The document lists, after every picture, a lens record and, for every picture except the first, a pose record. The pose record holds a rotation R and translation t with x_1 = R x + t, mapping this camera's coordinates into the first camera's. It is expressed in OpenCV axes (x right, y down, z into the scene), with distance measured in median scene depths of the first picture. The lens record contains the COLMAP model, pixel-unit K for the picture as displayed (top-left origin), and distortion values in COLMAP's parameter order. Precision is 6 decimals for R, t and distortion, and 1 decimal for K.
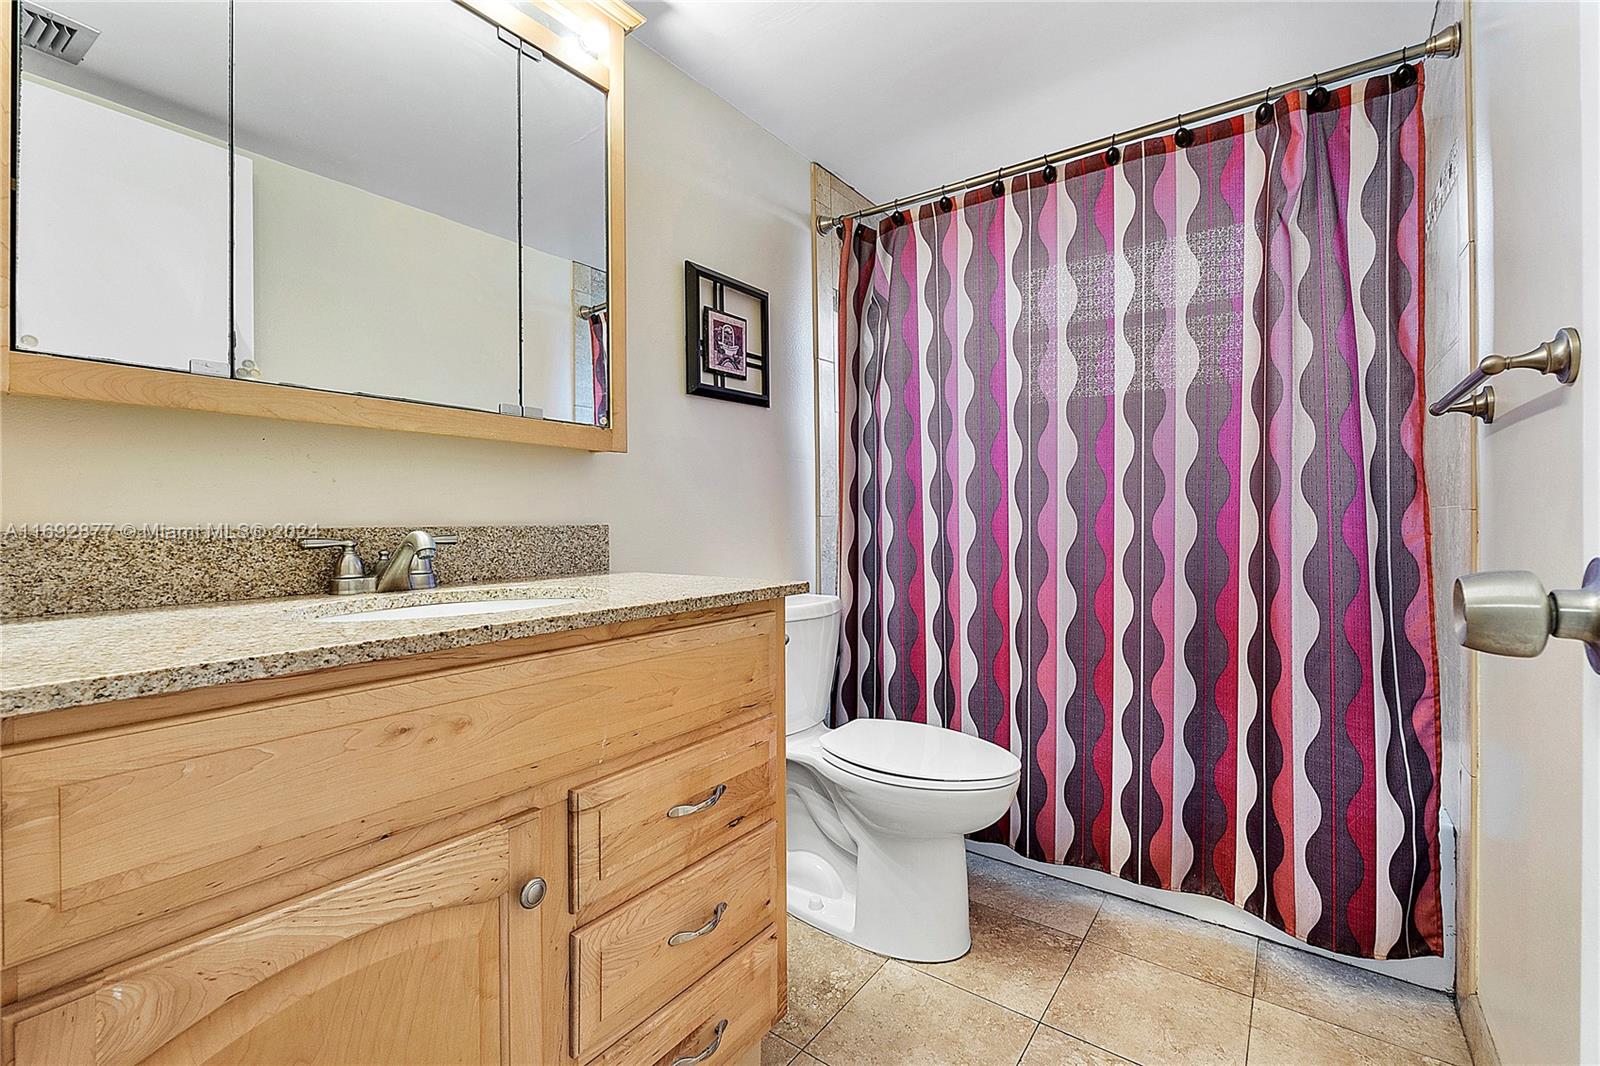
lens RADIAL K [[688.9, 0, 799.2], [0, 688.9, 535.5], [0, 0, 1]] dist [-0.007151, 0.000215]
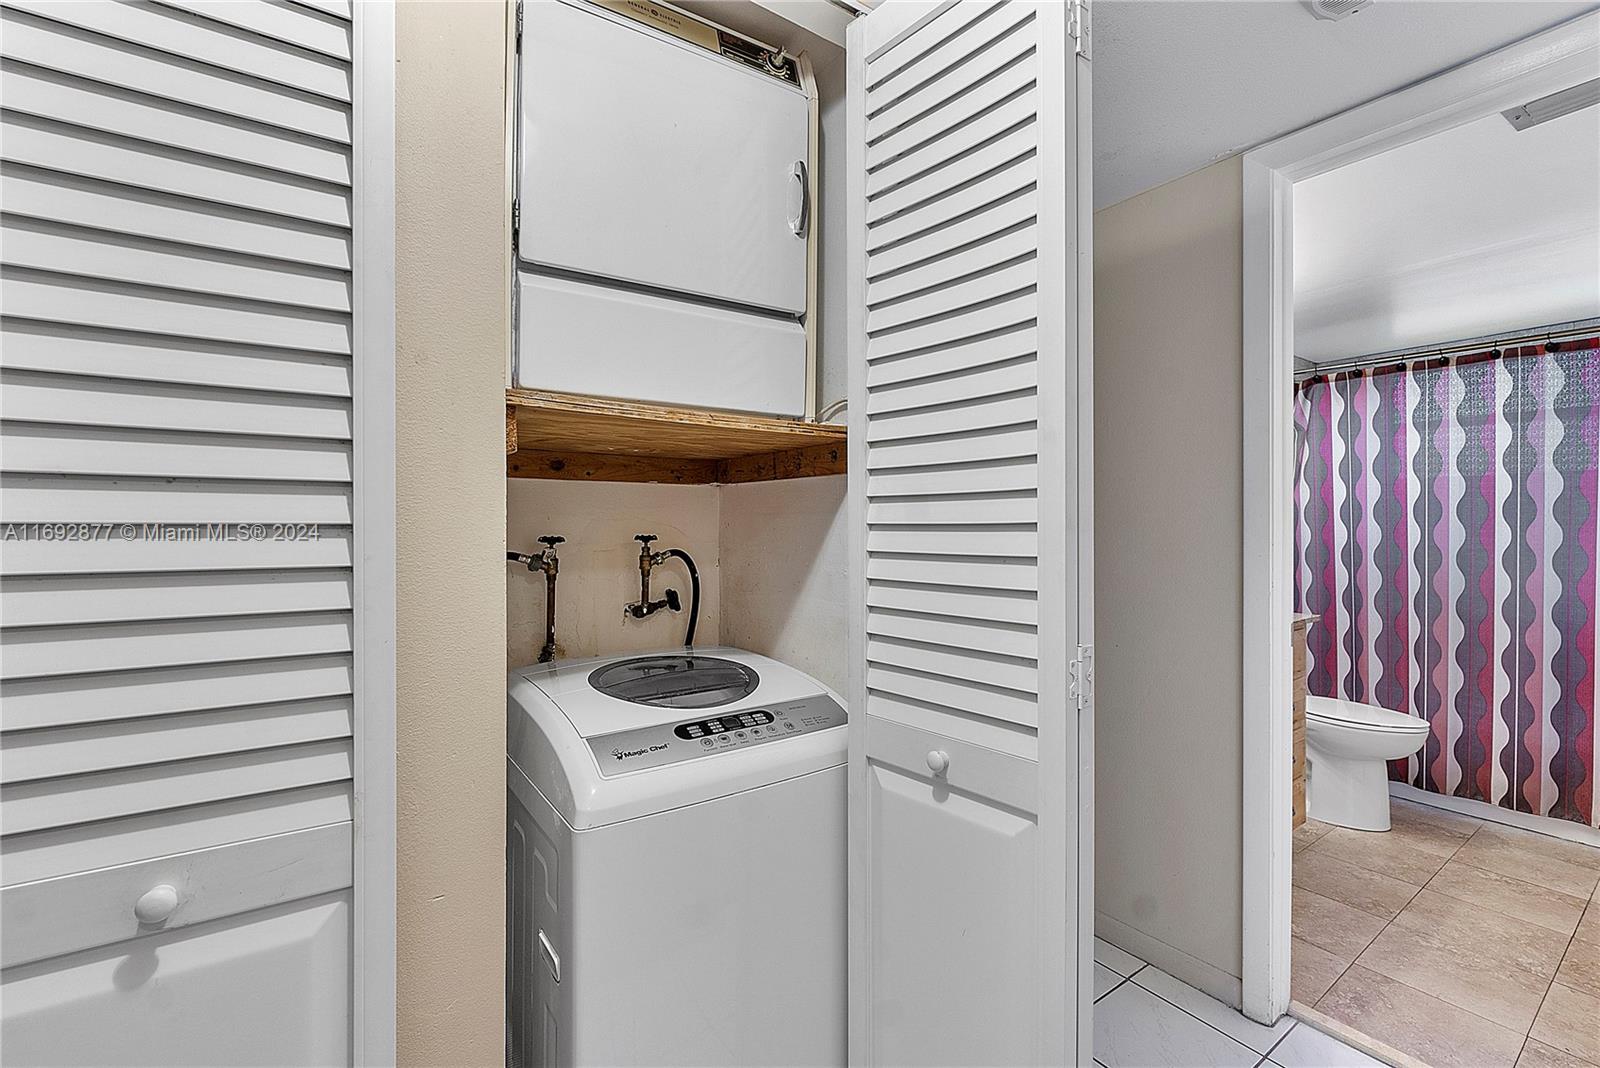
lens RADIAL K [[688.9, 0, 798.7], [0, 688.9, 532.7], [0, 0, 1]] dist [-0.007151, 0.000215]
pose [[0.947050, -0.000435, -0.321087, -0.553321], [0.001499, 0.999994, 0.003066, -0.139223], [0.321084, -0.003385, 0.947045, -1.004526]]
